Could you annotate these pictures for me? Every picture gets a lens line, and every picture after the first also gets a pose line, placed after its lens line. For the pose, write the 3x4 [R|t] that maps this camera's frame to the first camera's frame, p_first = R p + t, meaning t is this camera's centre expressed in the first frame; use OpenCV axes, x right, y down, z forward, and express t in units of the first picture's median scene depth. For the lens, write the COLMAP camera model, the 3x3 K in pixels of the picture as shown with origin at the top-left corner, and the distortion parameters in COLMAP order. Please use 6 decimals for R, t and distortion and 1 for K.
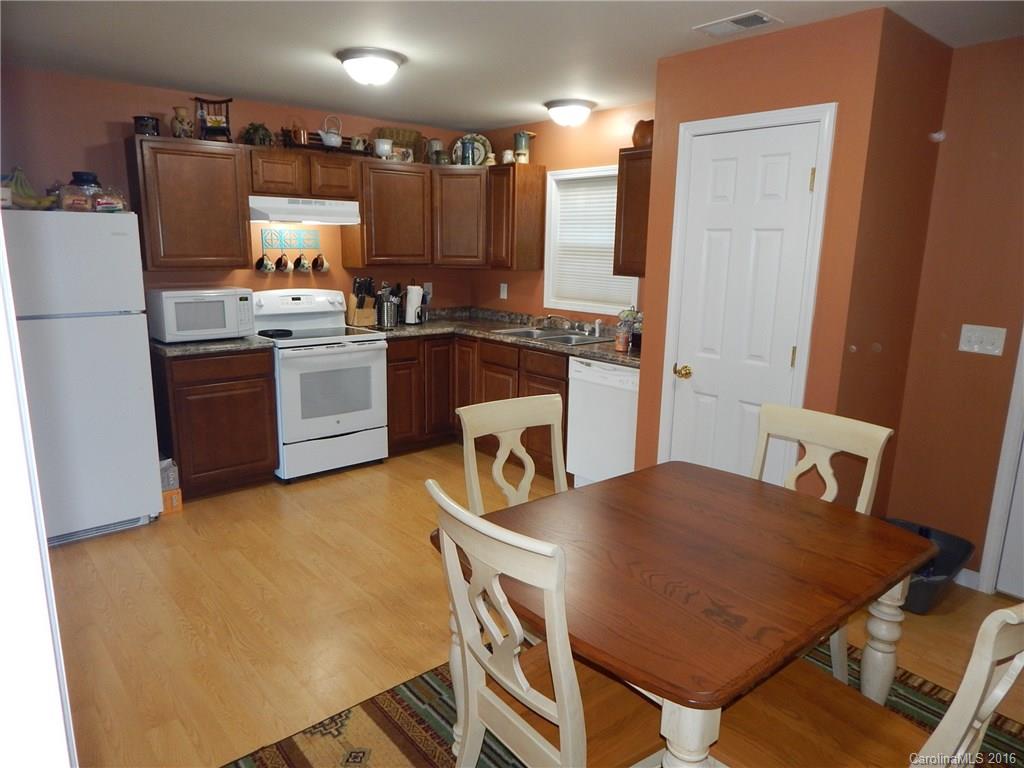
lens RADIAL K [[670.8, 0, 514.4], [0, 670.8, 374.0], [0, 0, 1]] dist [0.004261, -0.028839]
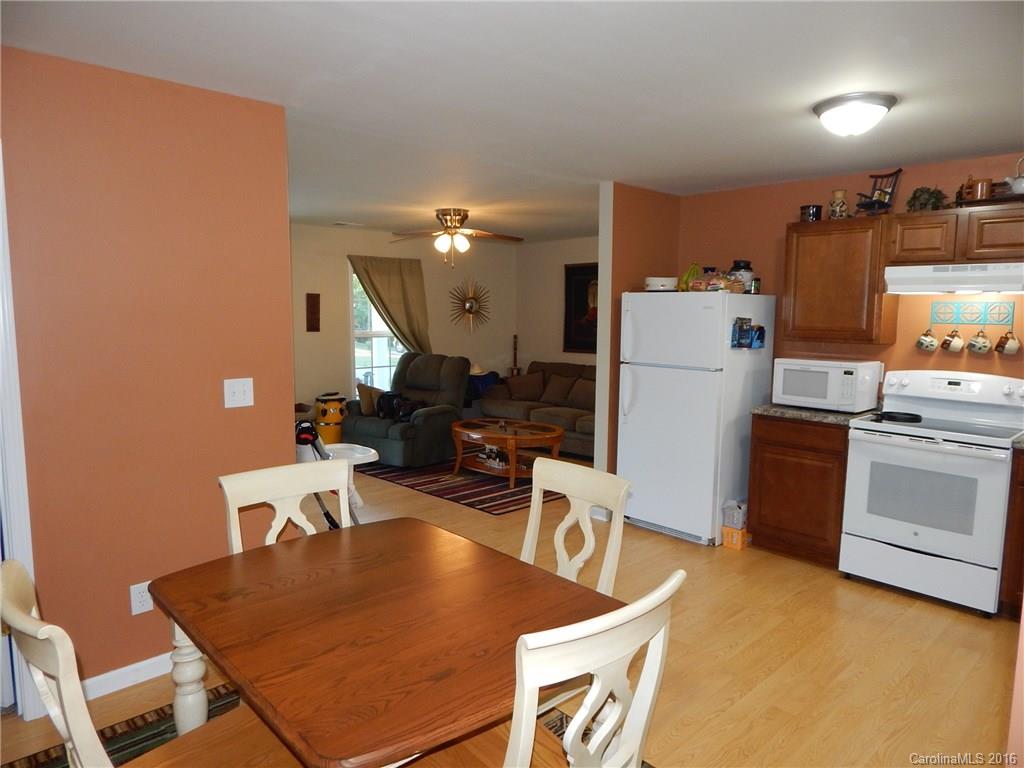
lens RADIAL K [[670.8, 0, 514.4], [0, 670.8, 374.0], [0, 0, 1]] dist [0.004261, -0.028839]
pose [[0.042178, 0.080877, -0.995831, 0.525044], [-0.201834, 0.976858, 0.070787, -0.079461], [0.978511, 0.198007, 0.057526, 0.460958]]
